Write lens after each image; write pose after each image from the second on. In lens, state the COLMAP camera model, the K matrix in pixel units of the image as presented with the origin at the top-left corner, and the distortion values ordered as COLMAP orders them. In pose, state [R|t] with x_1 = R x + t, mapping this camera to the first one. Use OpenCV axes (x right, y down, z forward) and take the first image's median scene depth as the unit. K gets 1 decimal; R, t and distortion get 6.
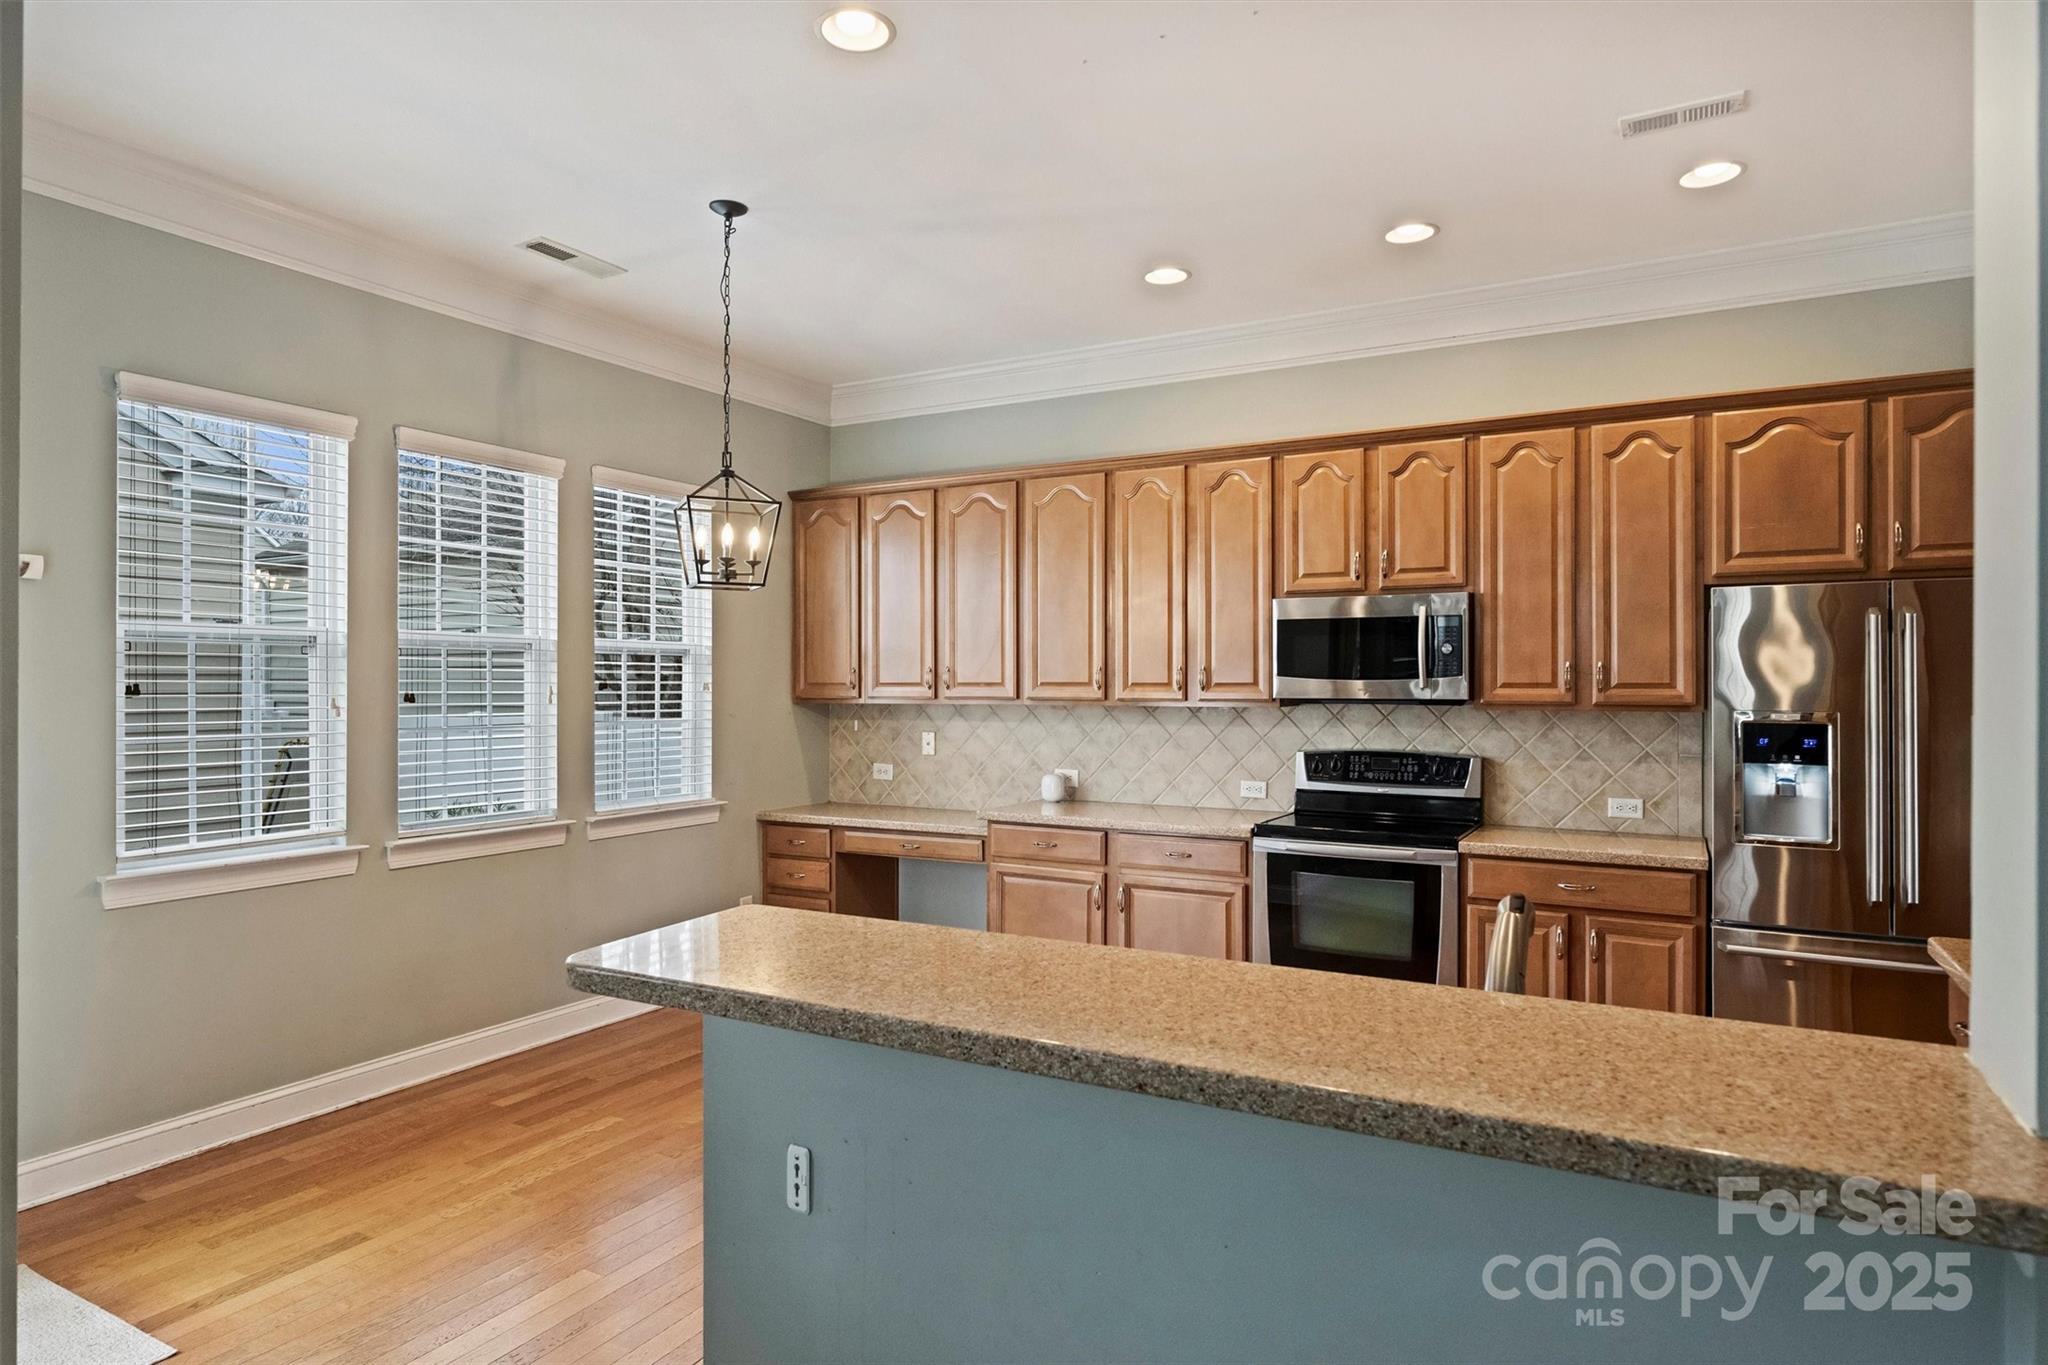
lens RADIAL K [[1186.9, 0, 1024.3], [0, 1186.9, 673.4], [0, 0, 1]] dist [0.004888, 0.000259]
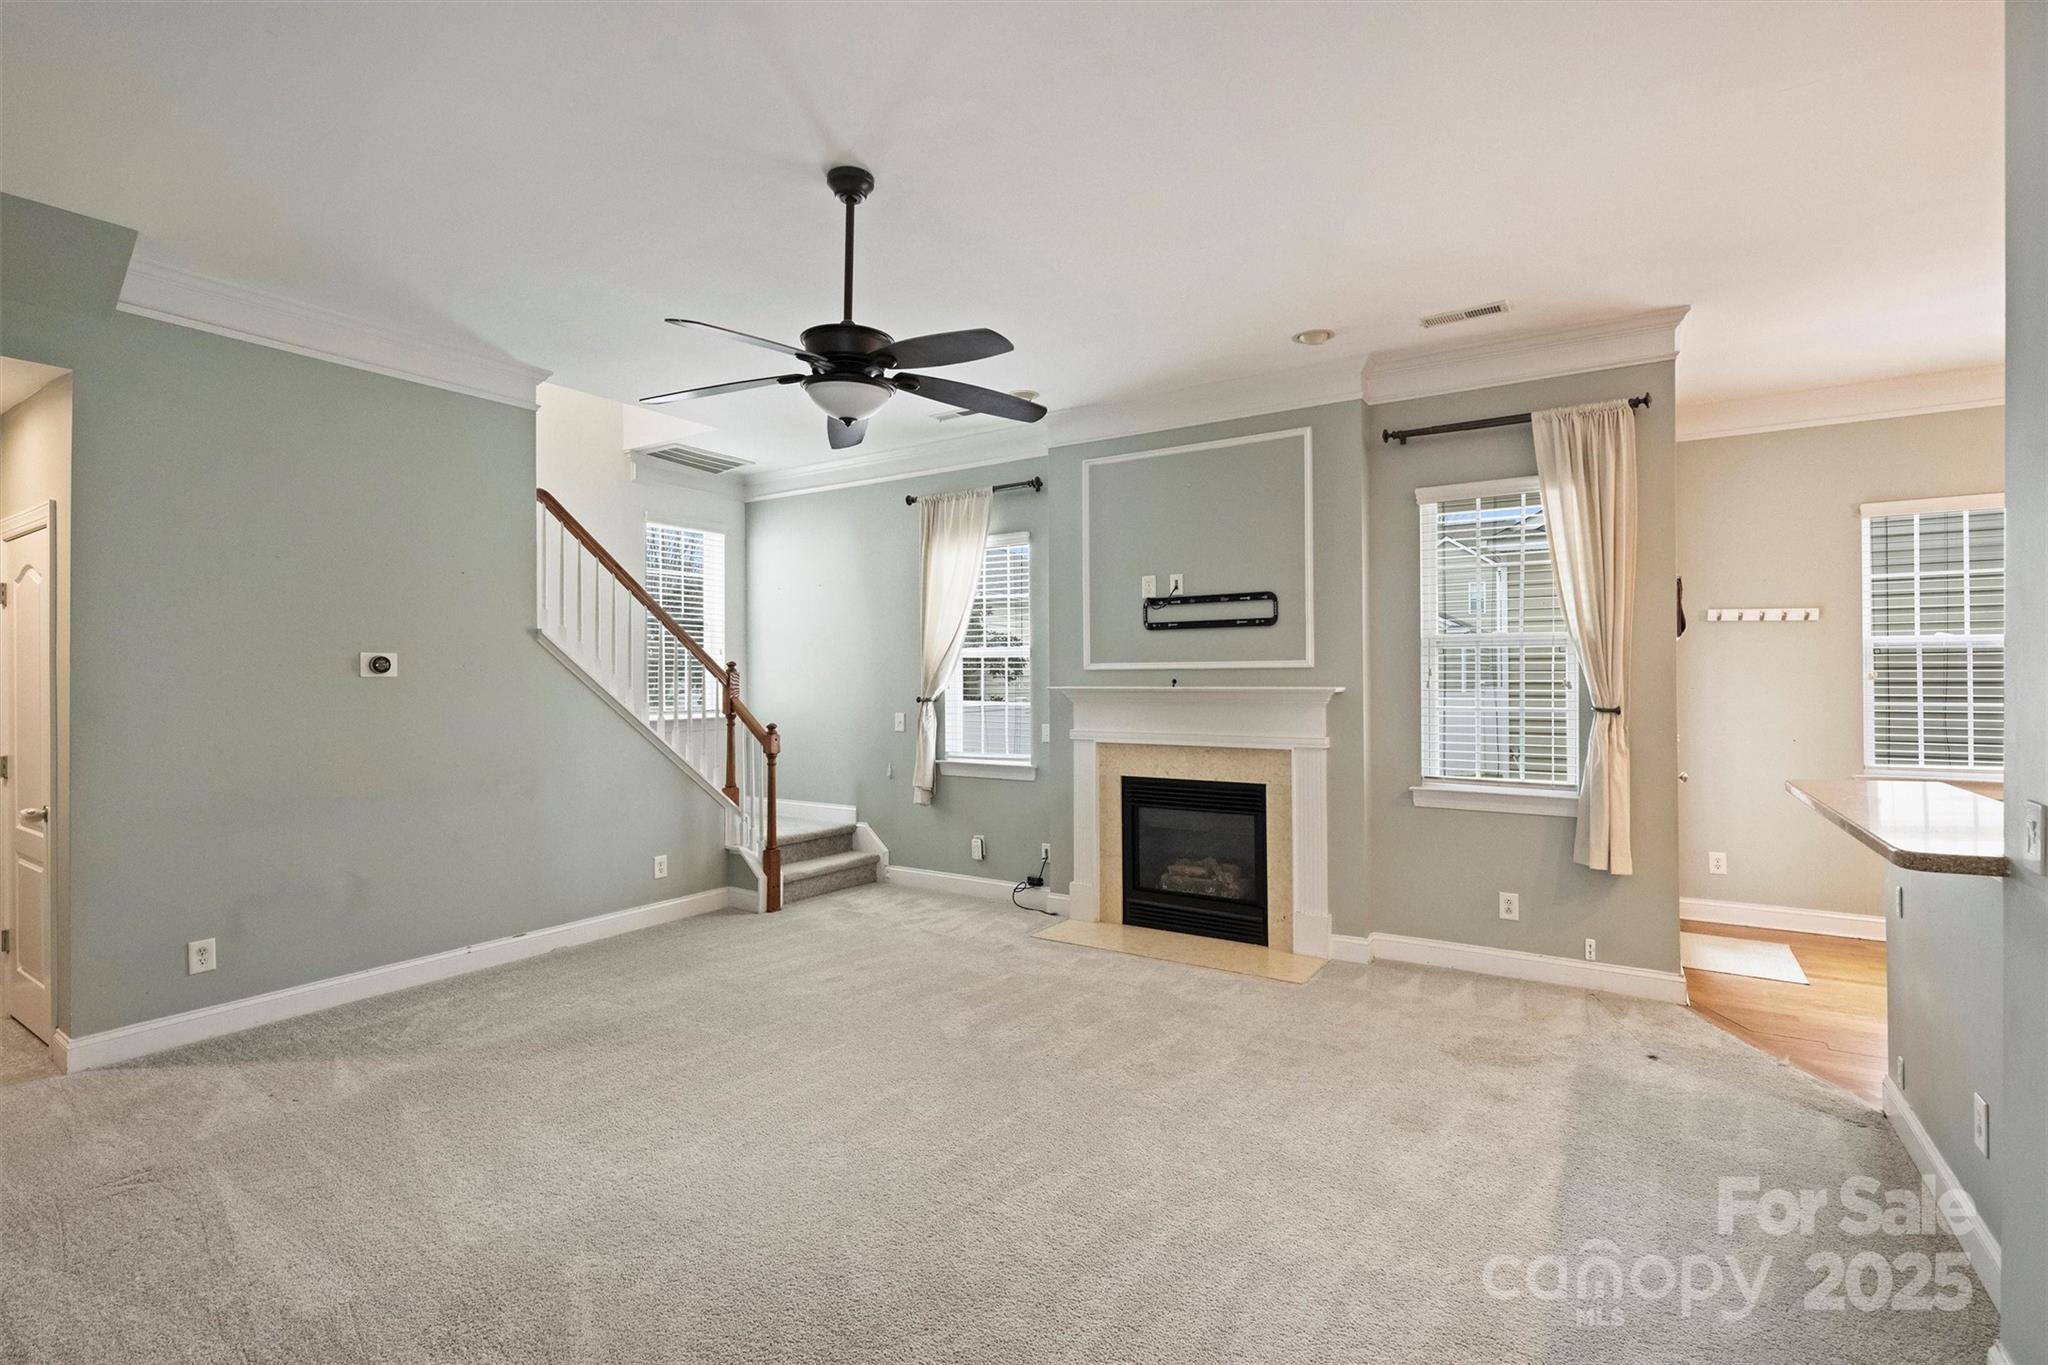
lens RADIAL K [[944.9, 0, 1019.9], [0, 944.9, 675.0], [0, 0, 1]] dist [0.000207, -0.000320]
pose [[-0.066094, -0.004102, -0.997805, 0.569605], [0.008576, 0.999952, -0.004679, 0.006447], [0.997777, -0.008867, -0.066056, -0.150385]]
